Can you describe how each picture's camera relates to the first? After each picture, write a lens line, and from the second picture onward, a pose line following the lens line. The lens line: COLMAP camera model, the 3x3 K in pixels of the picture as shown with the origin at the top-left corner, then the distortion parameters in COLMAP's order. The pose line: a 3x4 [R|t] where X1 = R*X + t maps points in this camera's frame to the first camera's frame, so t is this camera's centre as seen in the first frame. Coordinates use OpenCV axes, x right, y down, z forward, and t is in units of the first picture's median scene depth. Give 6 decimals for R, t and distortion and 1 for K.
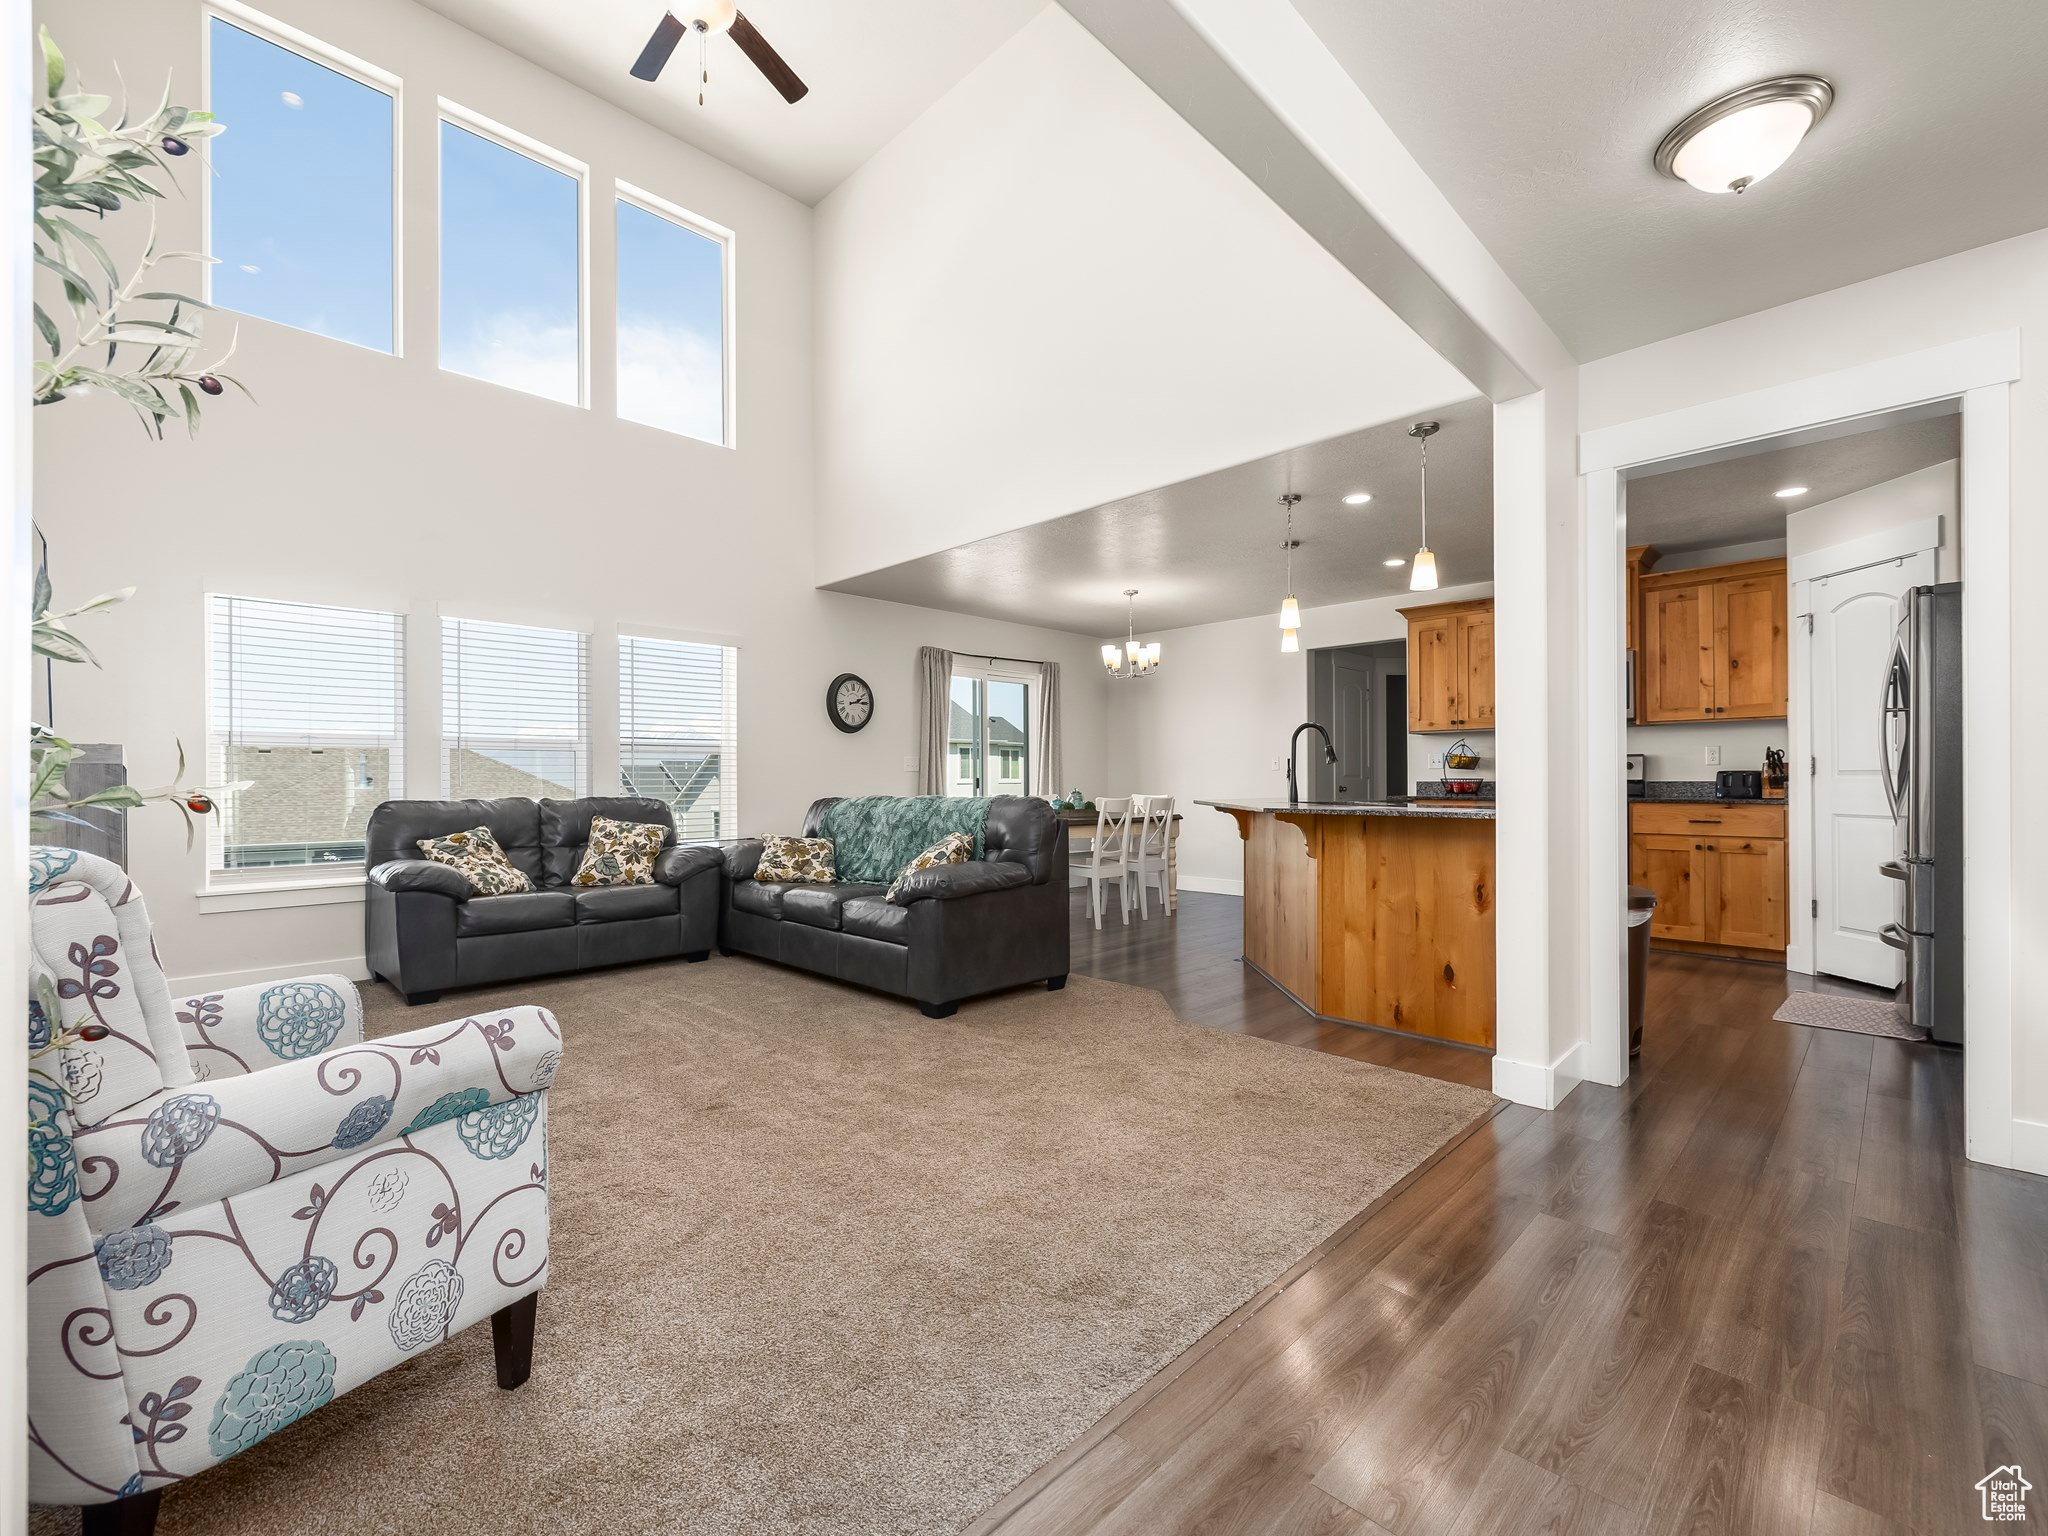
lens RADIAL K [[874.3, 0, 1020.6], [0, 874.3, 777.5], [0, 0, 1]] dist [-0.000946, -0.000057]
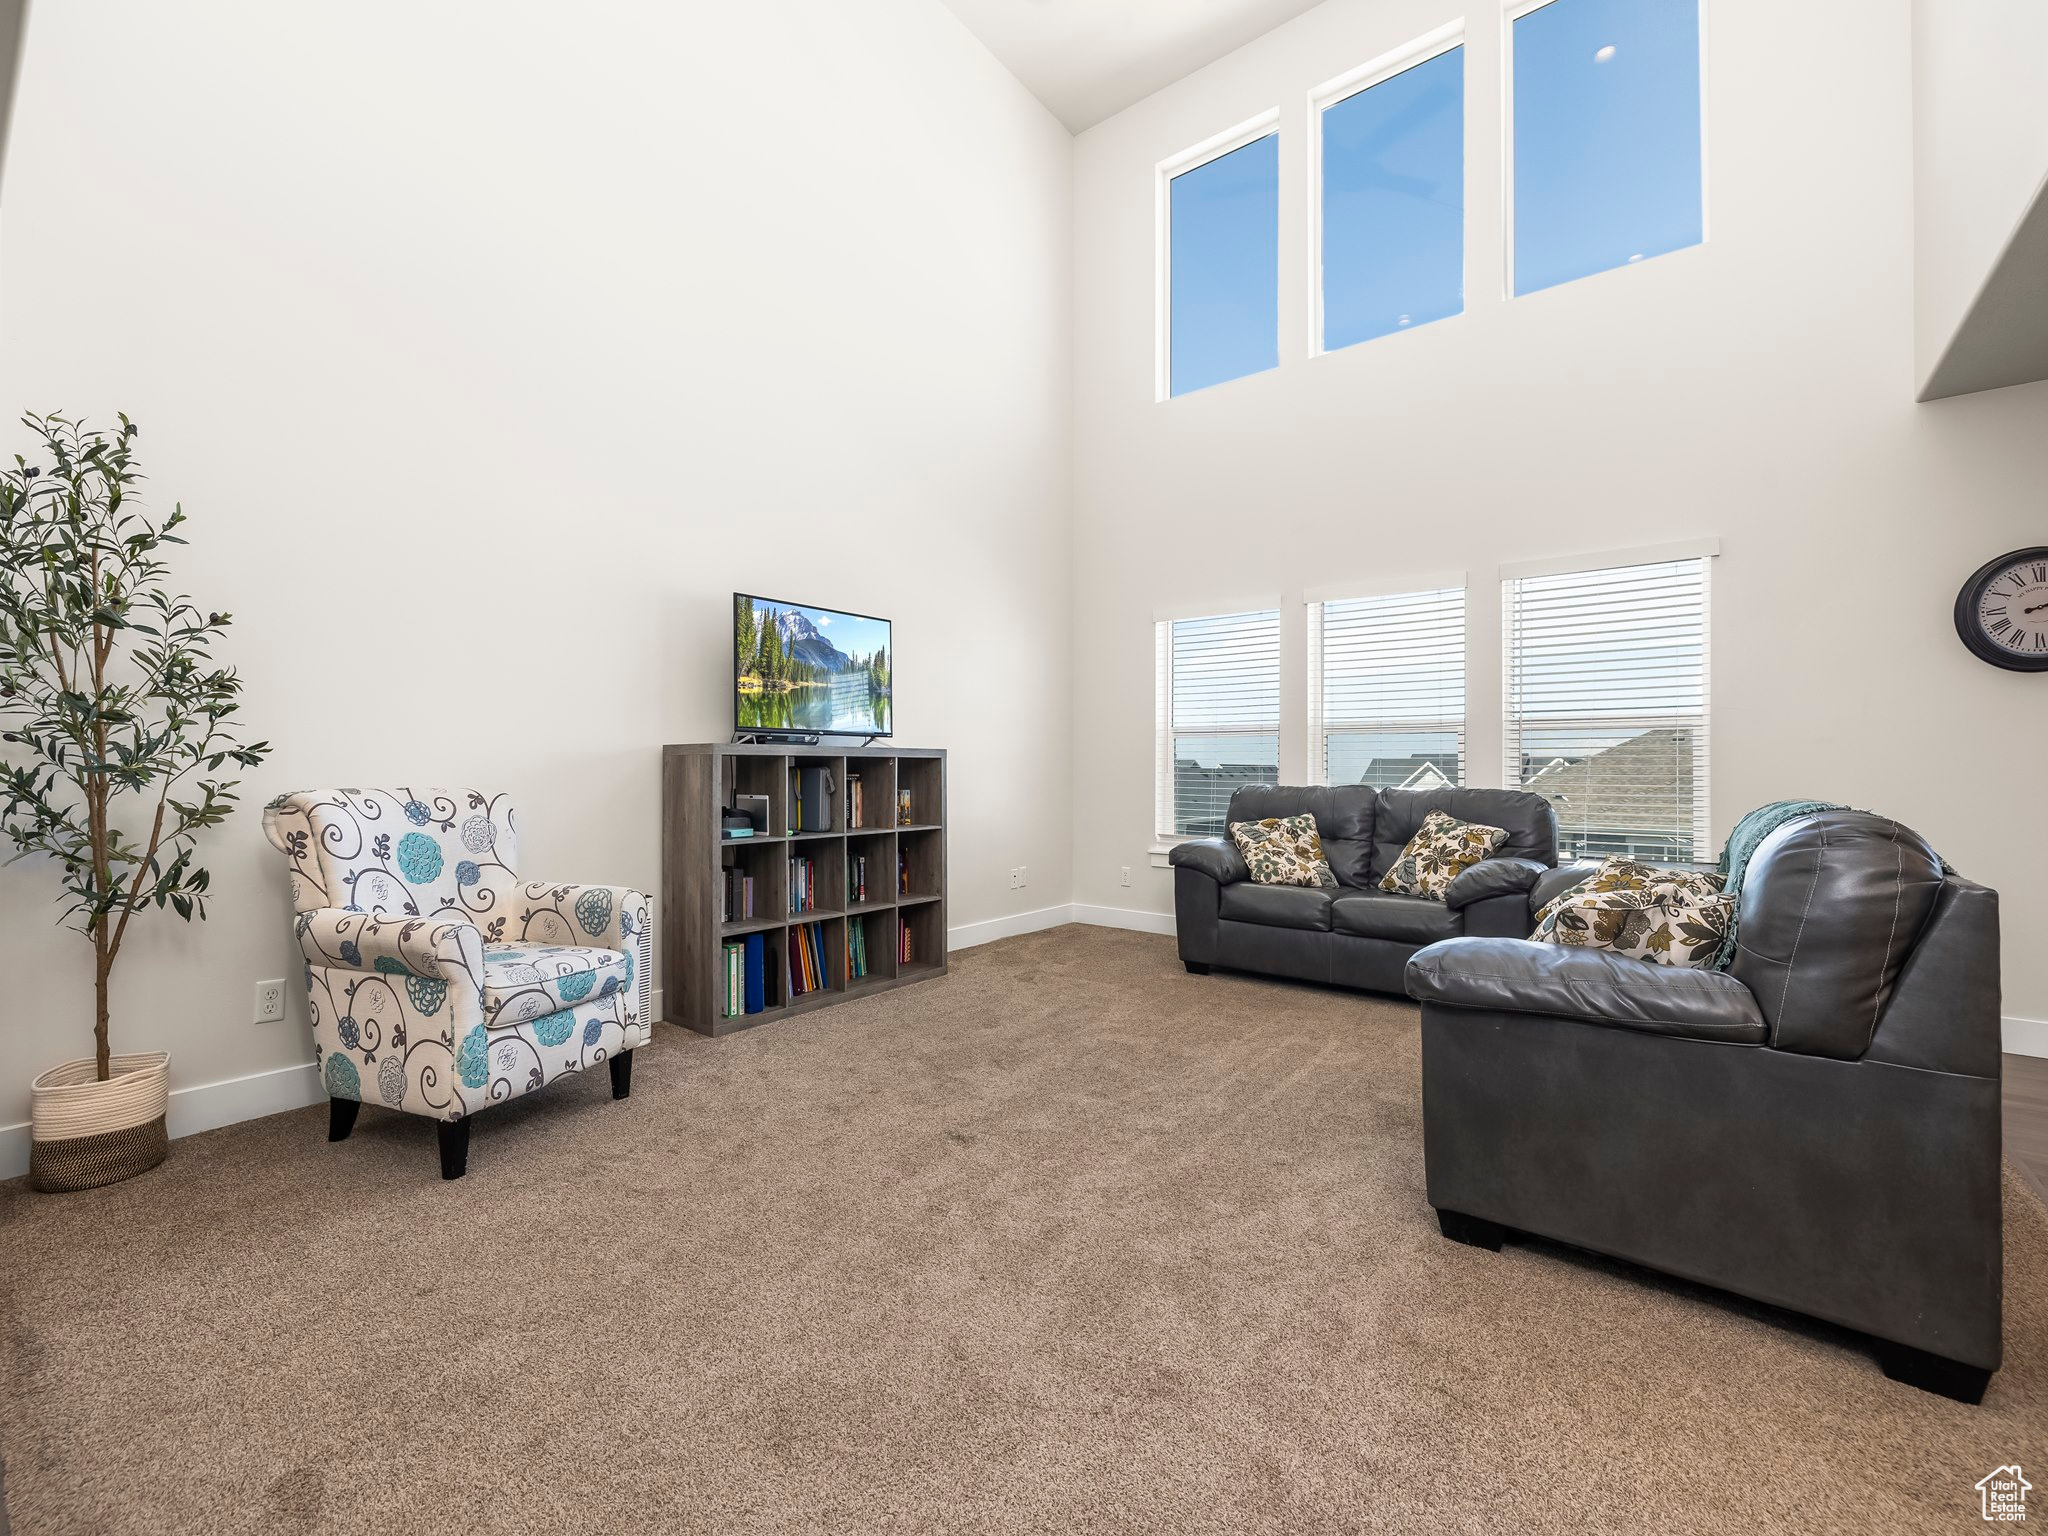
lens RADIAL K [[865.4, 0, 994.1], [0, 865.4, 758.0], [0, 0, 1]] dist [-0.001638, -0.000062]
pose [[0.114490, -0.005968, -0.993407, 0.283160], [-0.001241, 0.999980, -0.006151, 0.000225], [0.993424, 0.001937, 0.114480, 0.509837]]
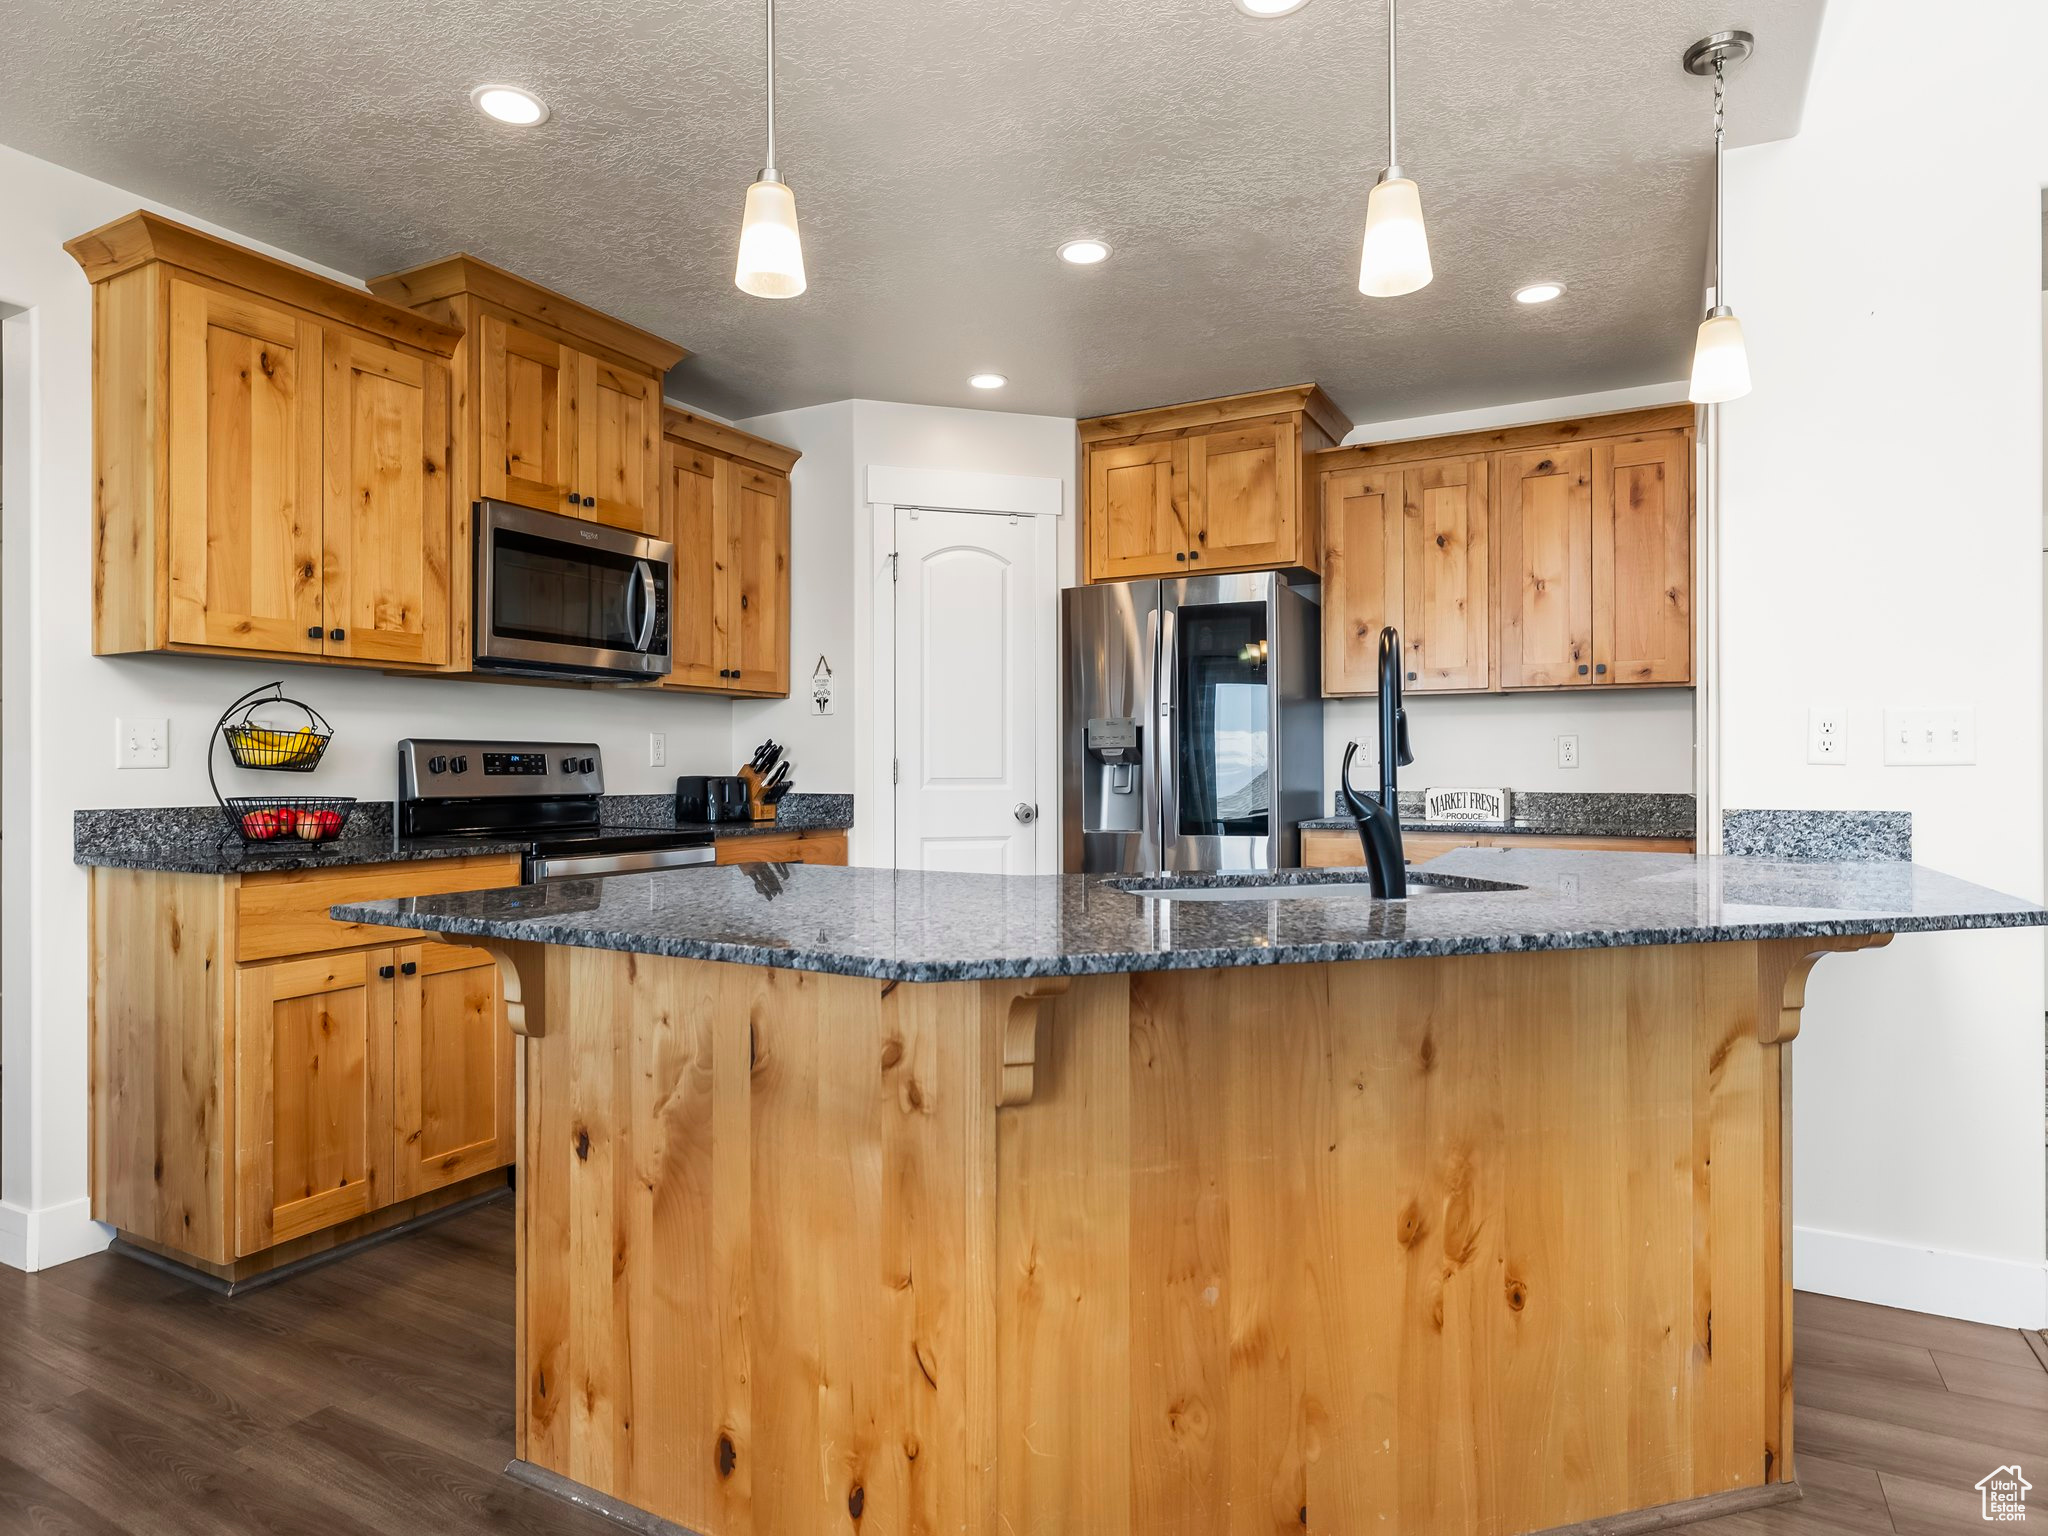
lens RADIAL K [[1168.4, 0, 1024.0], [0, 1168.4, 768.0], [0, 0, 1]] dist [-0.003000, -0.000963]
pose [[-0.298890, 0.002915, 0.954283, -0.022994], [0.001317, 0.999996, -0.002642, -0.011181], [-0.954287, 0.000467, -0.298893, 1.090302]]
